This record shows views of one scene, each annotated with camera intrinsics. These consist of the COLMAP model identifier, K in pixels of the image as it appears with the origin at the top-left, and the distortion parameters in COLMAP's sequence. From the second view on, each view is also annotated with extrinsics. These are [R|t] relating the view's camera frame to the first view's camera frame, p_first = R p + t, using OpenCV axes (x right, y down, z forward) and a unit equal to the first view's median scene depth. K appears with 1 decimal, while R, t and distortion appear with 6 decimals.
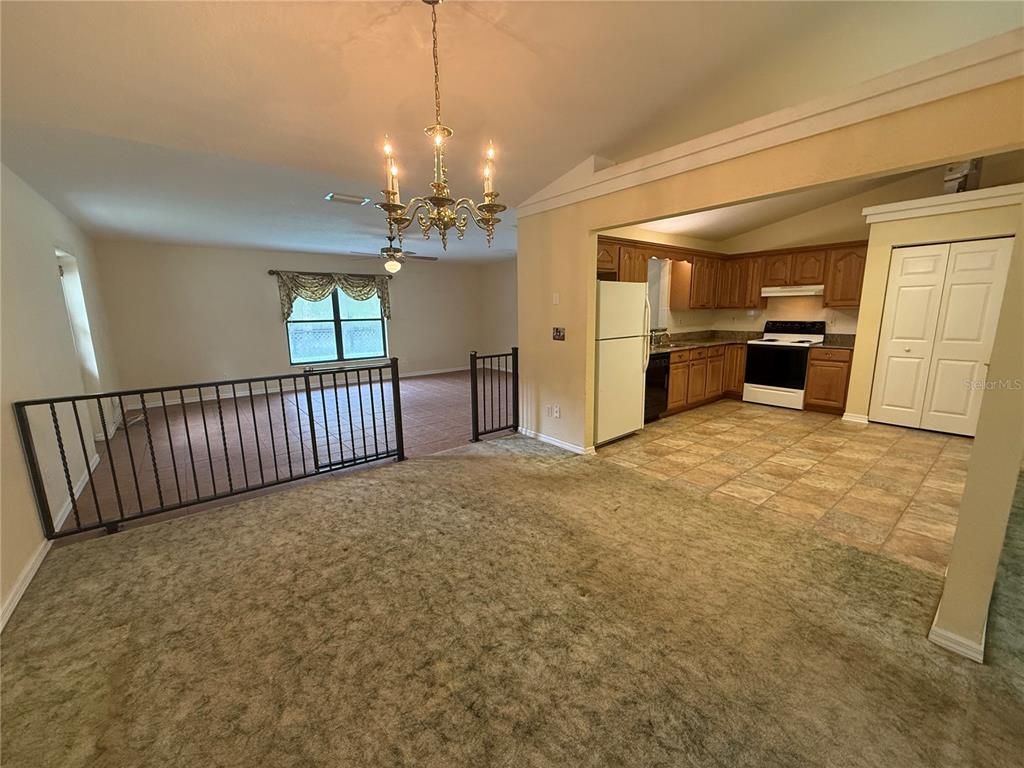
lens RADIAL K [[403.1, 0, 510.0], [0, 403.1, 383.7], [0, 0, 1]] dist [-0.000155, -0.000028]
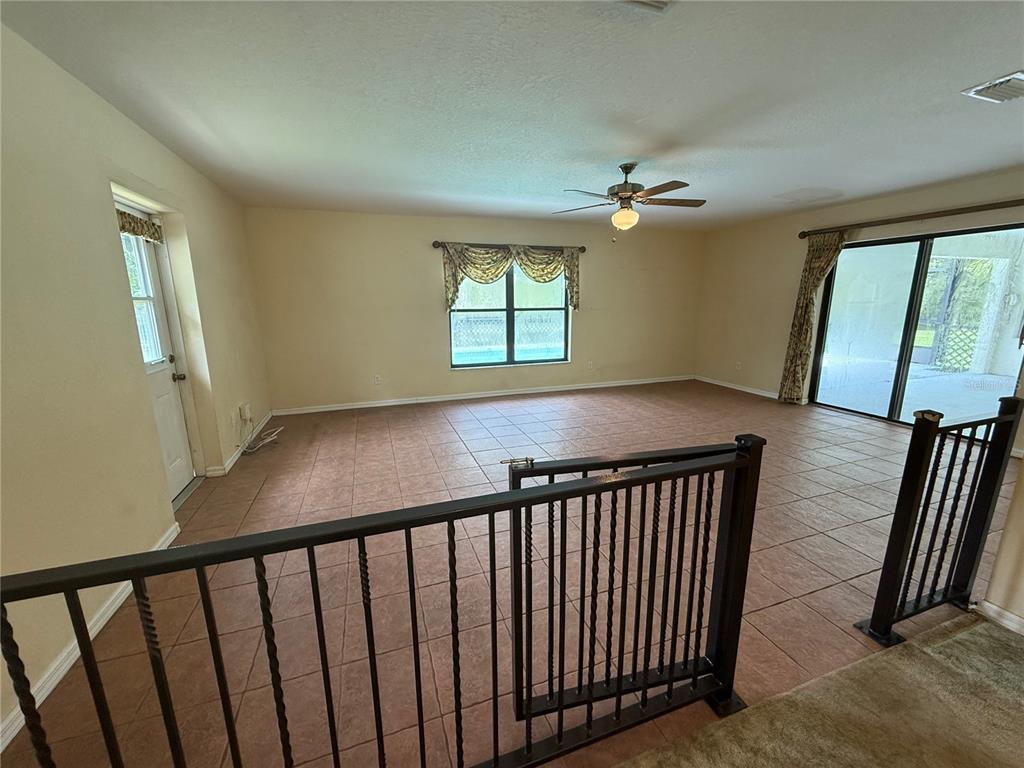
lens RADIAL K [[403.1, 0, 511.9], [0, 403.1, 385.3], [0, 0, 1]] dist [-0.000155, -0.000028]
pose [[0.944304, 0.076548, -0.320047, -0.202920], [-0.065584, 0.996836, 0.044914, -0.058706], [0.322472, -0.021423, 0.946336, 0.336033]]
